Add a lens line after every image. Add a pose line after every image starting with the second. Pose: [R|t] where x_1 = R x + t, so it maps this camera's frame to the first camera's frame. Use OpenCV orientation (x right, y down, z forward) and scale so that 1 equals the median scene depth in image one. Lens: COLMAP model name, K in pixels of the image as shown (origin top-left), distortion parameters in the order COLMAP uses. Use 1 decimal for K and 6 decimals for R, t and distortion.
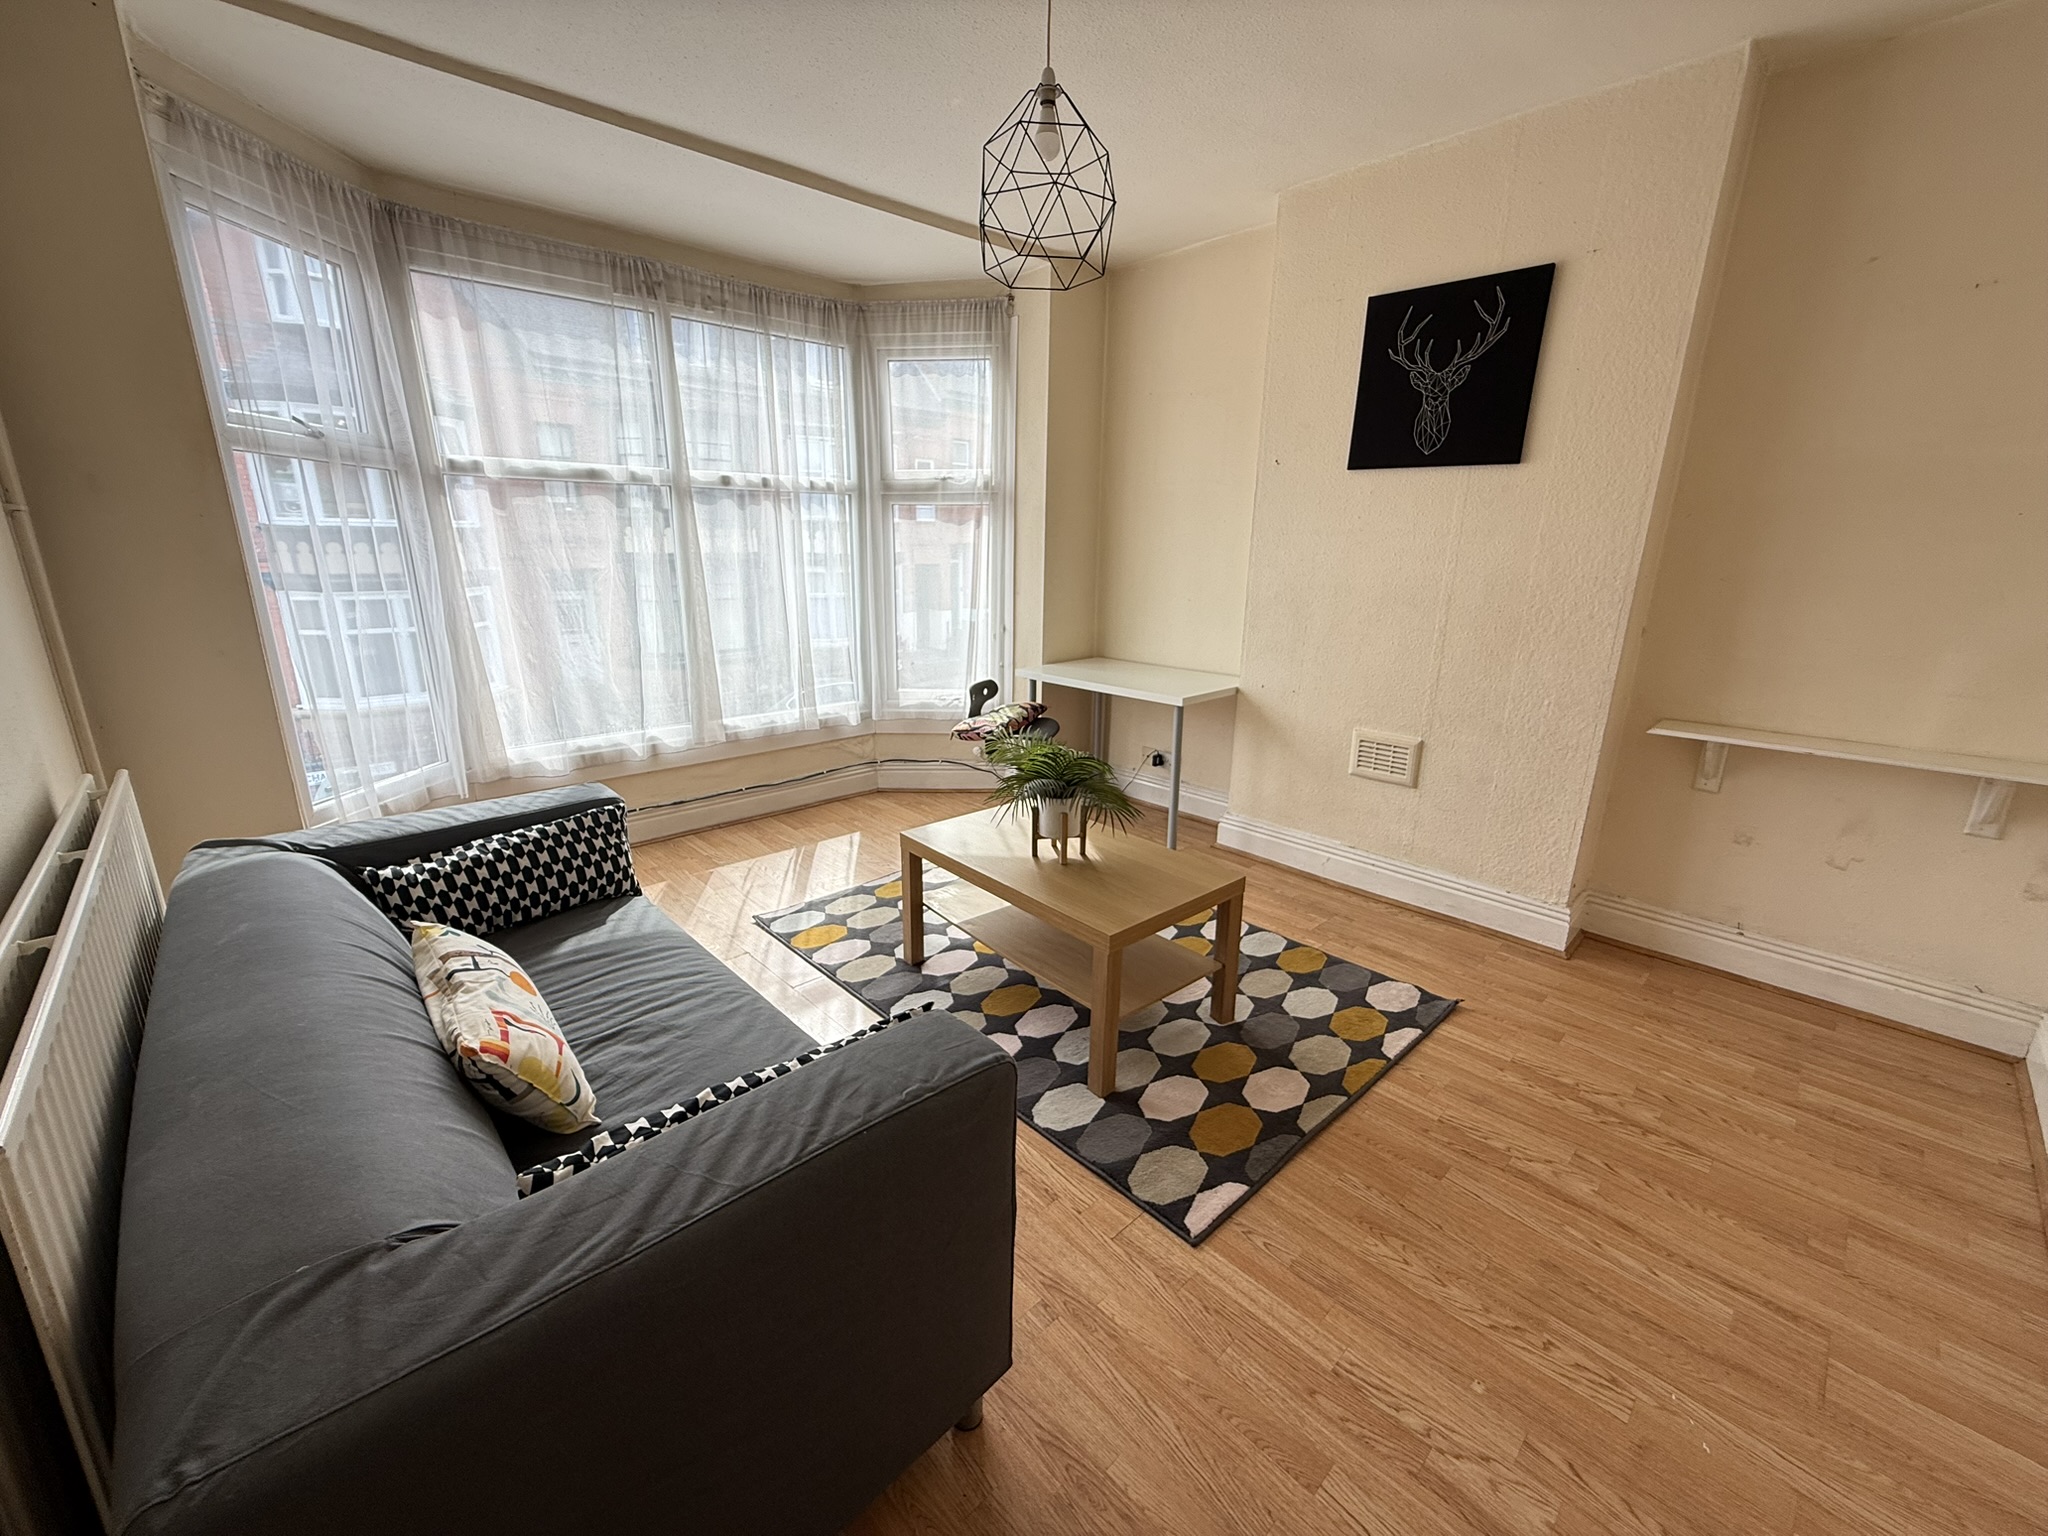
lens RADIAL K [[818.6, 0, 1018.7], [0, 818.6, 761.0], [0, 0, 1]] dist [0.000292, -0.000071]
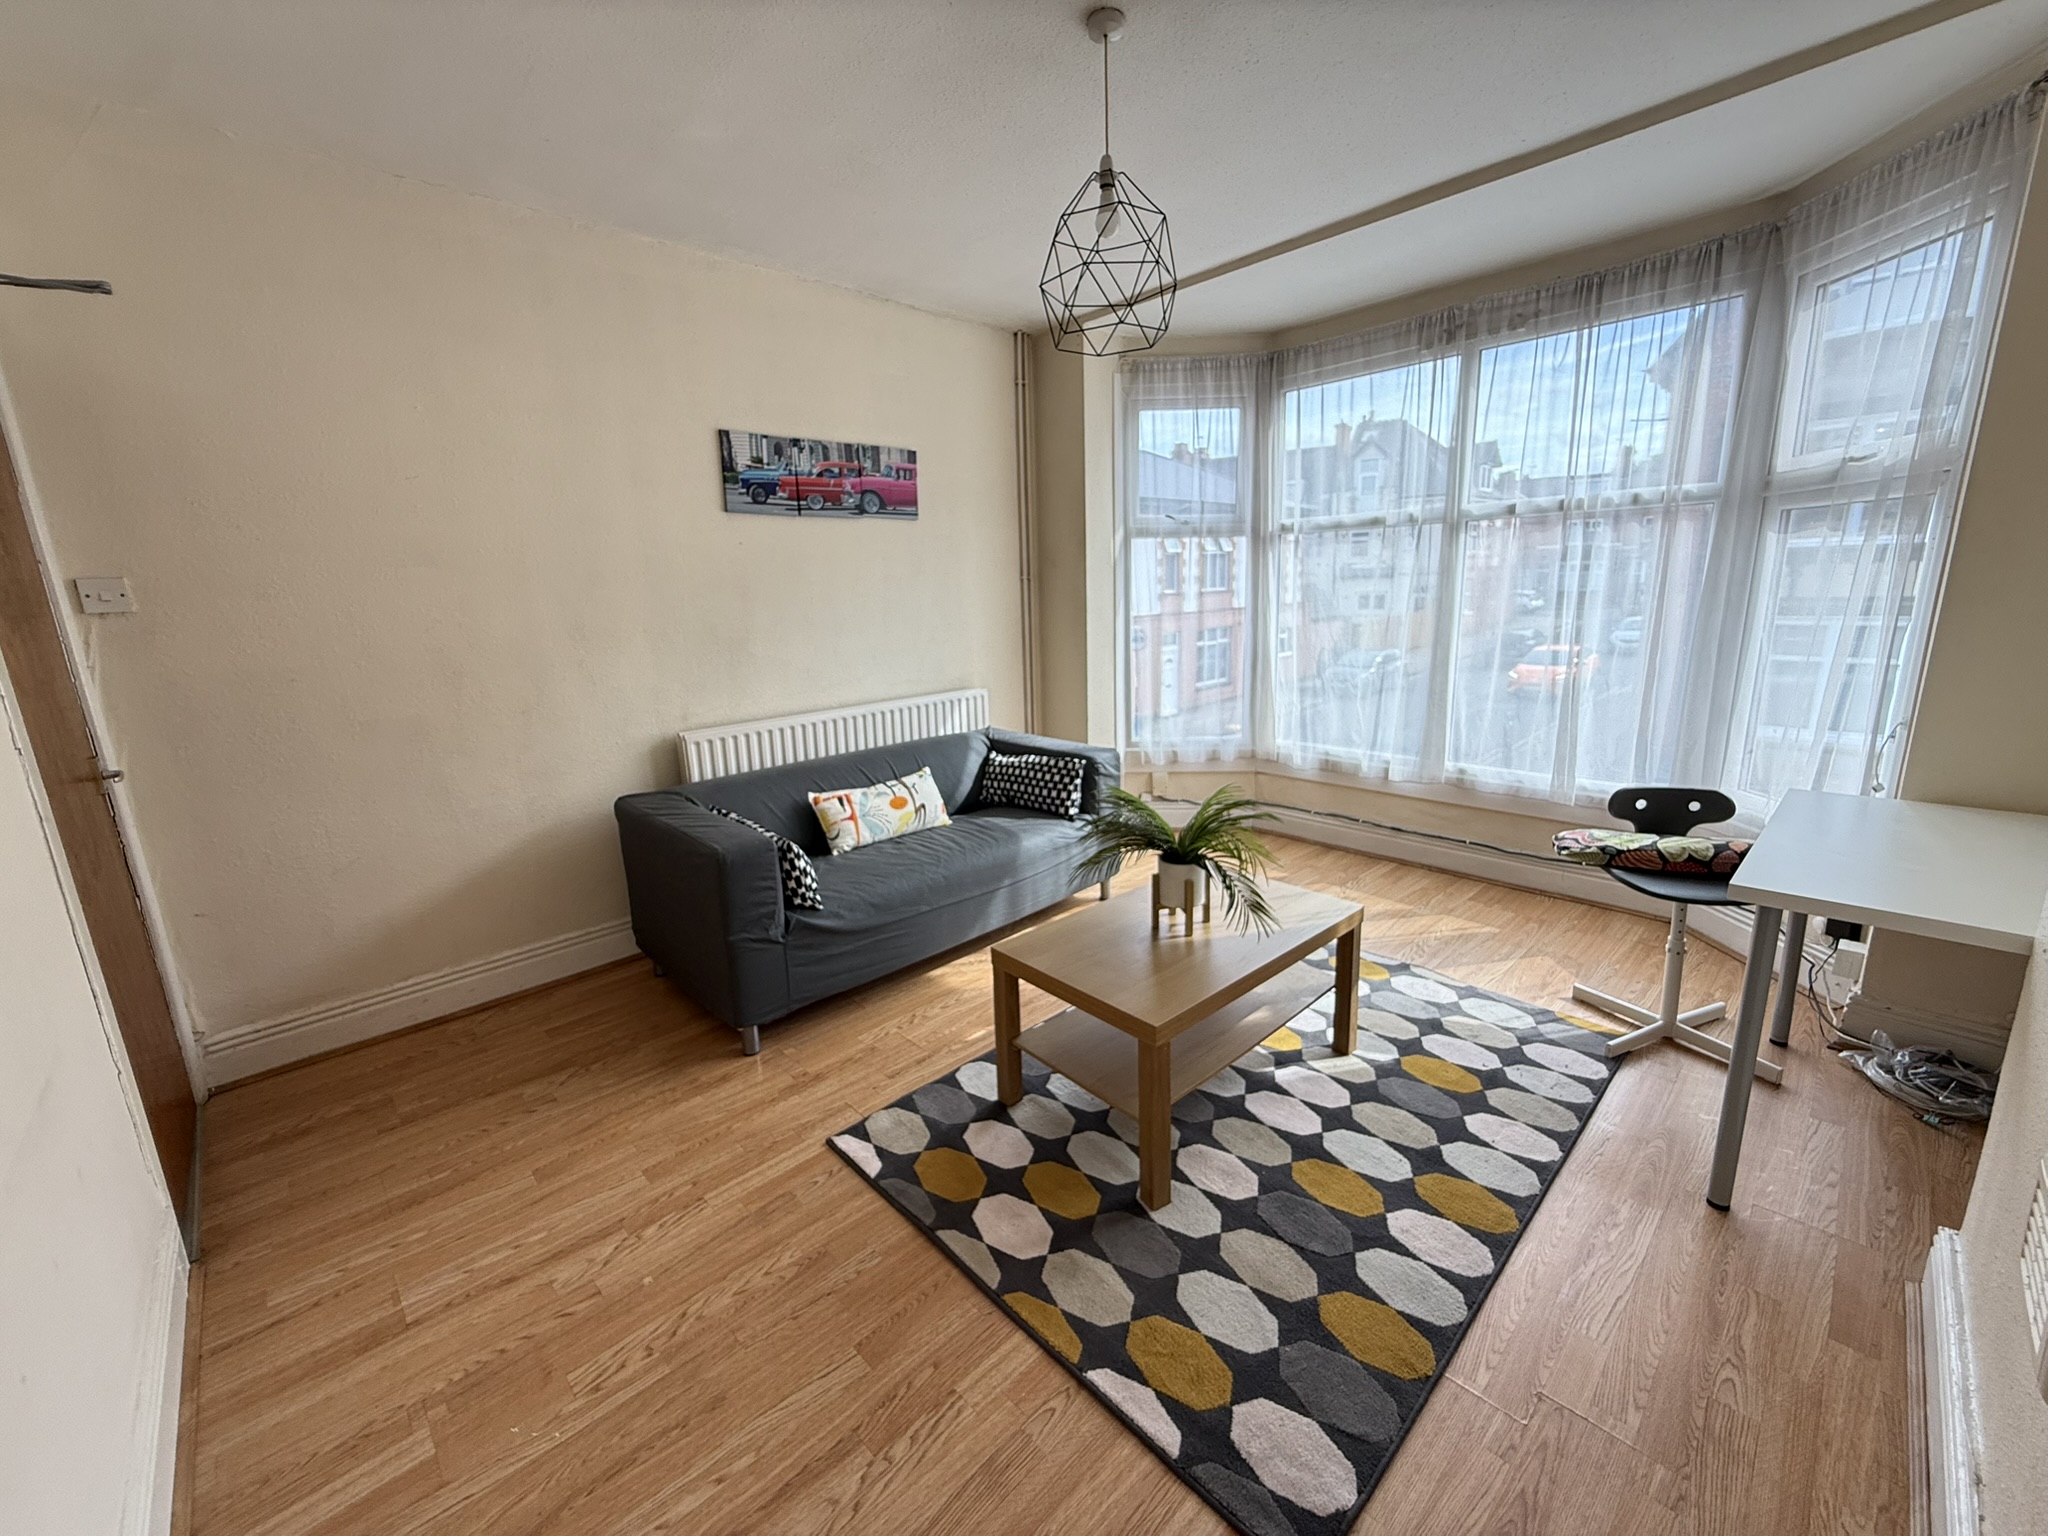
lens RADIAL K [[818.6, 0, 1018.7], [0, 818.6, 761.0], [0, 0, 1]] dist [0.000292, -0.000071]
pose [[0.005247, 0.205218, -0.978702, 0.926939], [-0.226327, 0.953562, 0.198734, -0.206633], [0.974037, 0.220464, 0.051449, 0.750937]]
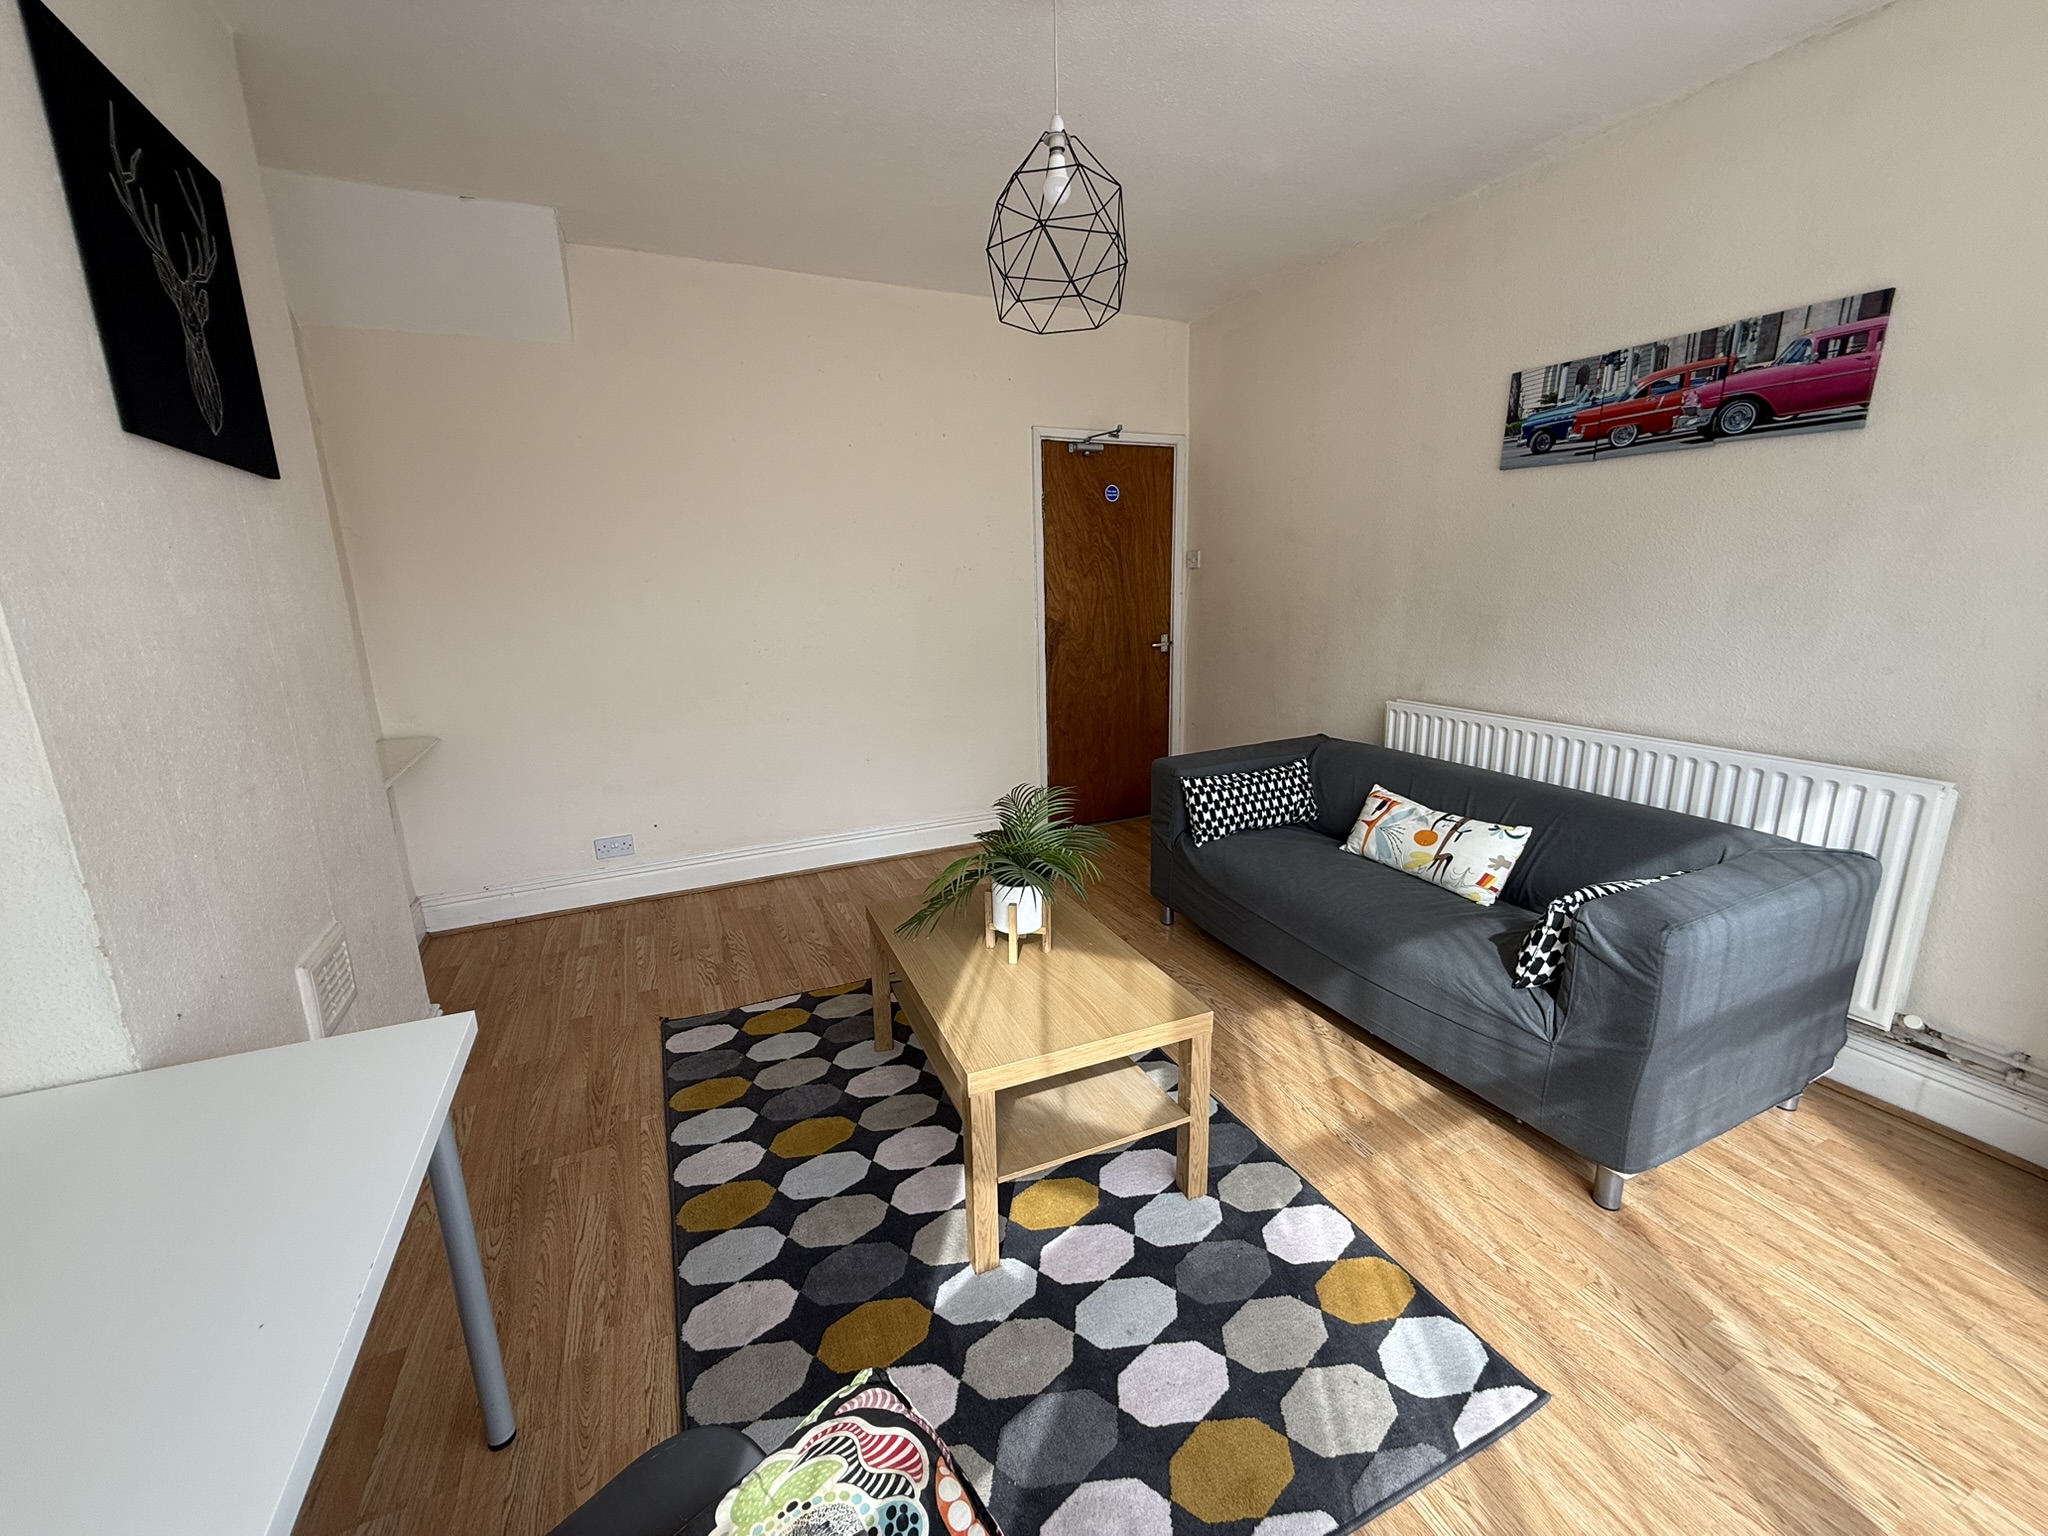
lens RADIAL K [[818.6, 0, 1018.7], [0, 818.6, 761.0], [0, 0, 1]] dist [0.000292, -0.000071]
pose [[-0.949253, -0.060600, 0.308621, -0.205846], [0.093054, 0.883215, 0.459643, -0.457690], [-0.300434, 0.465036, -0.832755, 1.649498]]
